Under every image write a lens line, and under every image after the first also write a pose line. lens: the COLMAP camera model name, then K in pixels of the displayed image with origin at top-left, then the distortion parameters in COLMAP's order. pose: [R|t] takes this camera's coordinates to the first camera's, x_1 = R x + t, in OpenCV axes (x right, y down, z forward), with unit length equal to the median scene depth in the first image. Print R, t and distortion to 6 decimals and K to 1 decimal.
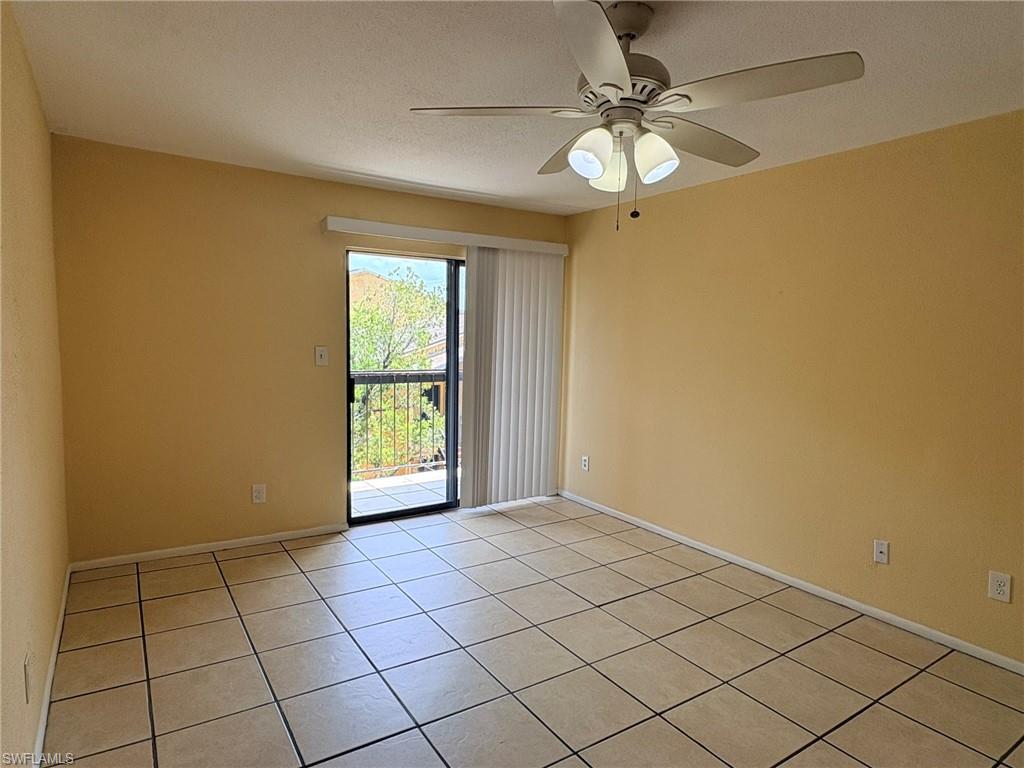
lens RADIAL K [[588.6, 0, 509.7], [0, 588.6, 401.1], [0, 0, 1]] dist [0.000911, 0.000113]
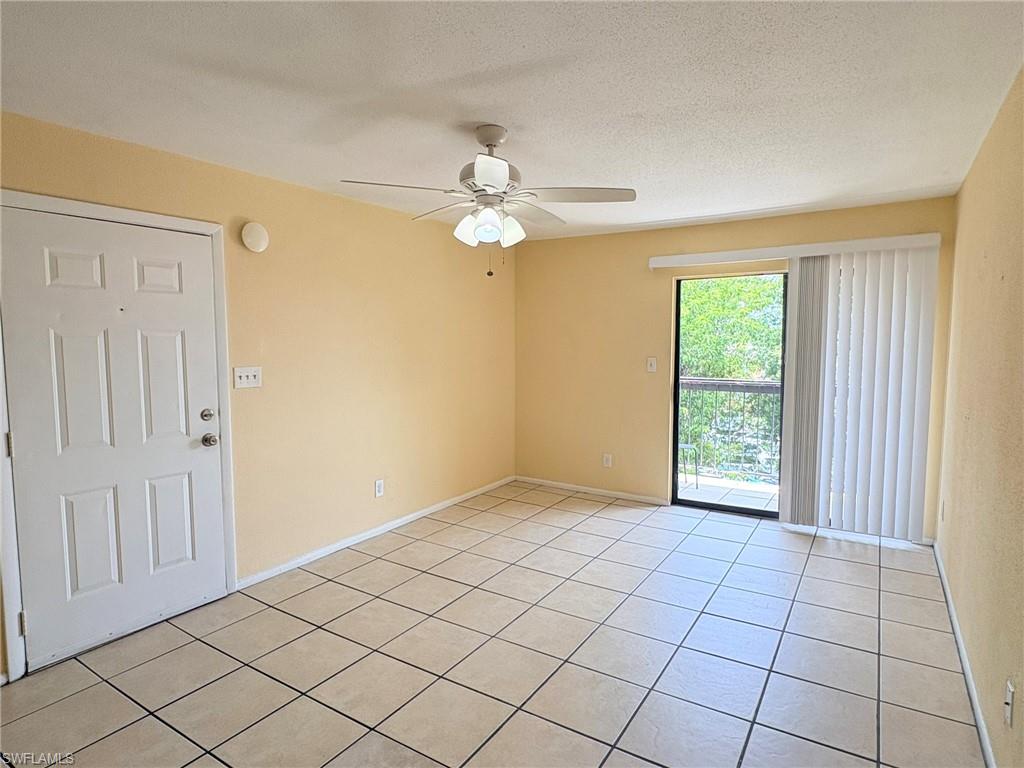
lens RADIAL K [[578.0, 0, 512.0], [0, 578.0, 384.0], [0, 0, 1]] dist [-0.002073, -0.001468]
pose [[0.412051, 0.051657, -0.909696, 0.642771], [-0.088617, 0.995931, 0.016415, -0.024139], [0.906841, 0.073851, 0.414951, 0.176938]]
